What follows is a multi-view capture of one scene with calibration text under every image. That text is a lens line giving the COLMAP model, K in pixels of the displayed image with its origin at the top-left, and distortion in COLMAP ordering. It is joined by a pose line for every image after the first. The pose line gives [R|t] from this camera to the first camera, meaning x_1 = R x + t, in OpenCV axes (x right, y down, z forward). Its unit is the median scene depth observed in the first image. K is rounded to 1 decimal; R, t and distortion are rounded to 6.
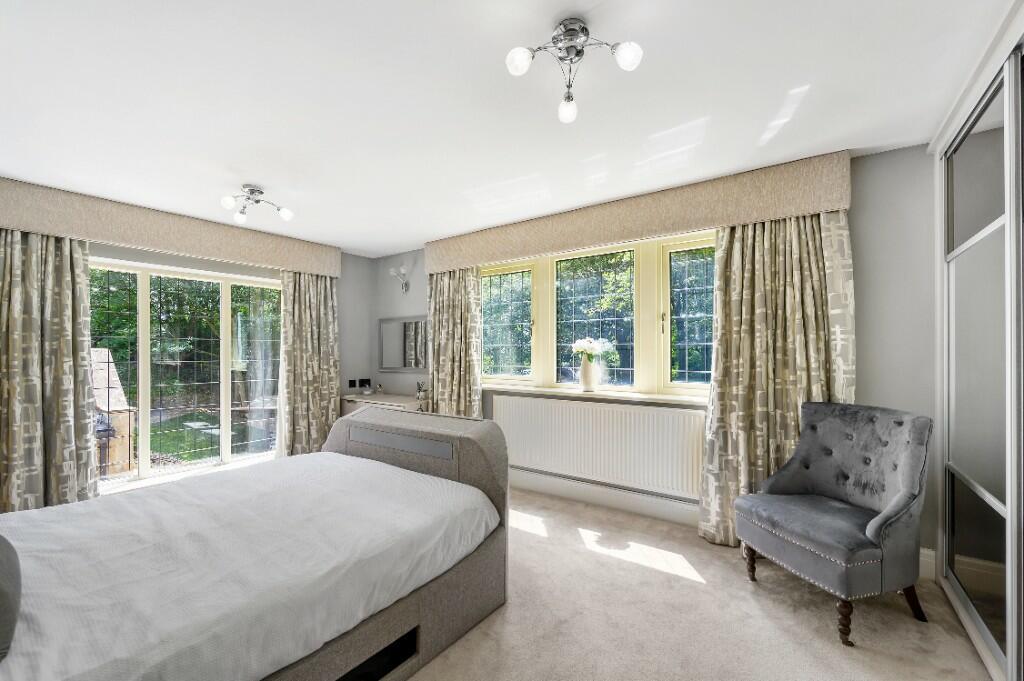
lens RADIAL K [[407.7, 0, 507.6], [0, 407.7, 356.2], [0, 0, 1]] dist [-0.011704, -0.000337]
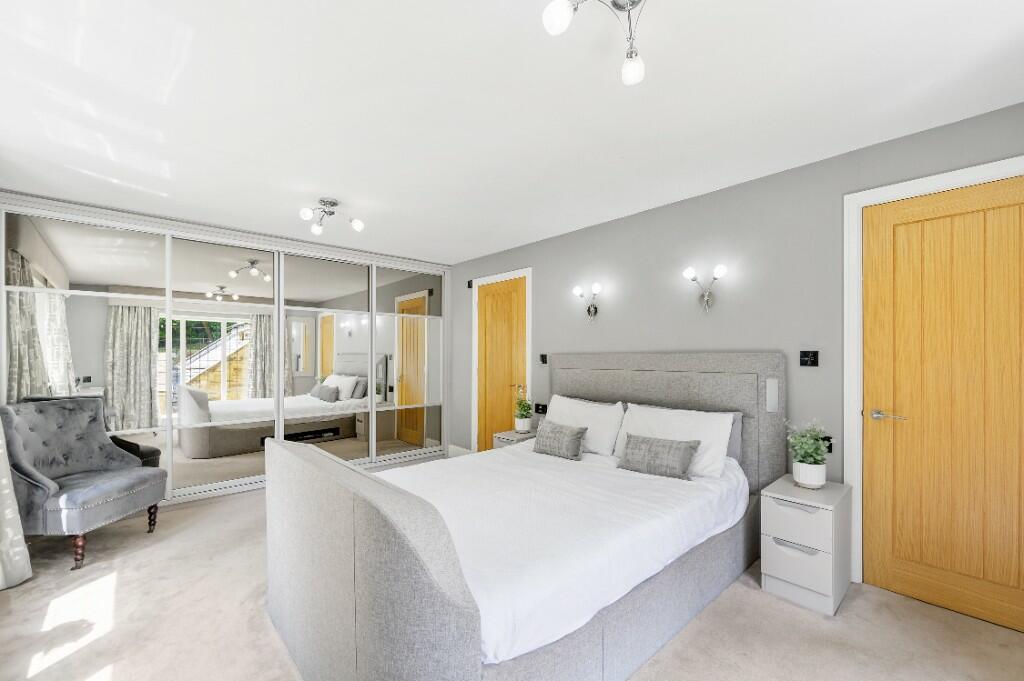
lens RADIAL K [[407.7, 0, 520.1], [0, 407.7, 357.3], [0, 0, 1]] dist [-0.011704, -0.000337]
pose [[-0.983210, 0.001488, 0.182470, -0.588157], [0.002585, 0.999980, 0.005776, -0.011735], [-0.182458, 0.006150, -0.983194, 1.424086]]
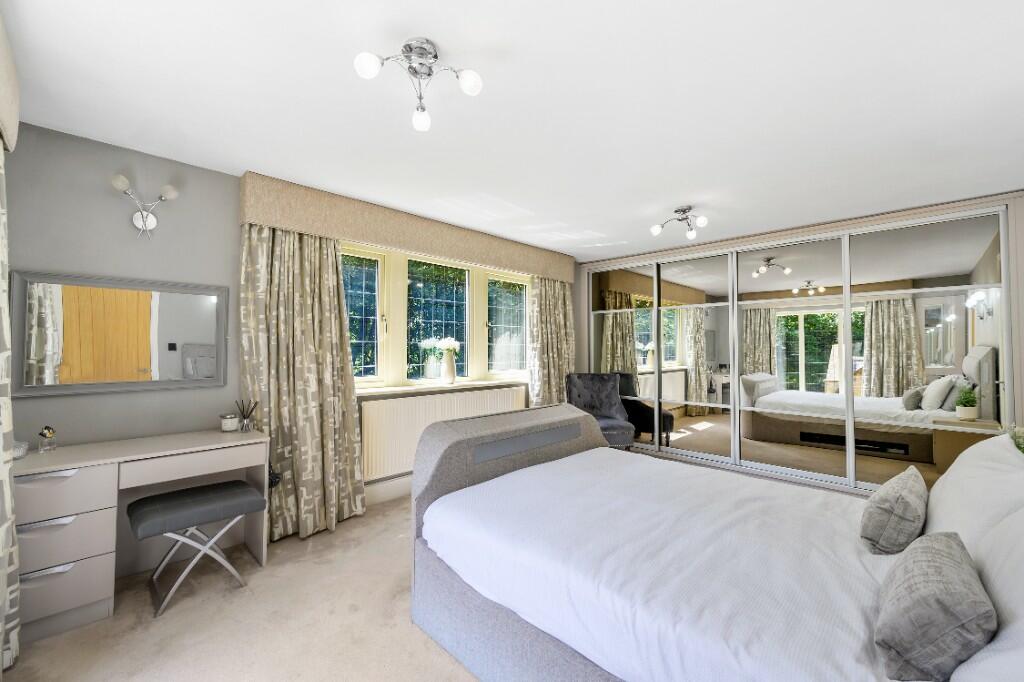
lens RADIAL K [[412.6, 0, 512.3], [0, 412.6, 338.8], [0, 0, 1]] dist [0.001509, 0.000165]
pose [[0.173876, 0.025737, 0.984431, -1.134644], [0.003917, 0.999632, -0.026826, -0.011464], [-0.984760, 0.008521, 0.173712, 0.774820]]
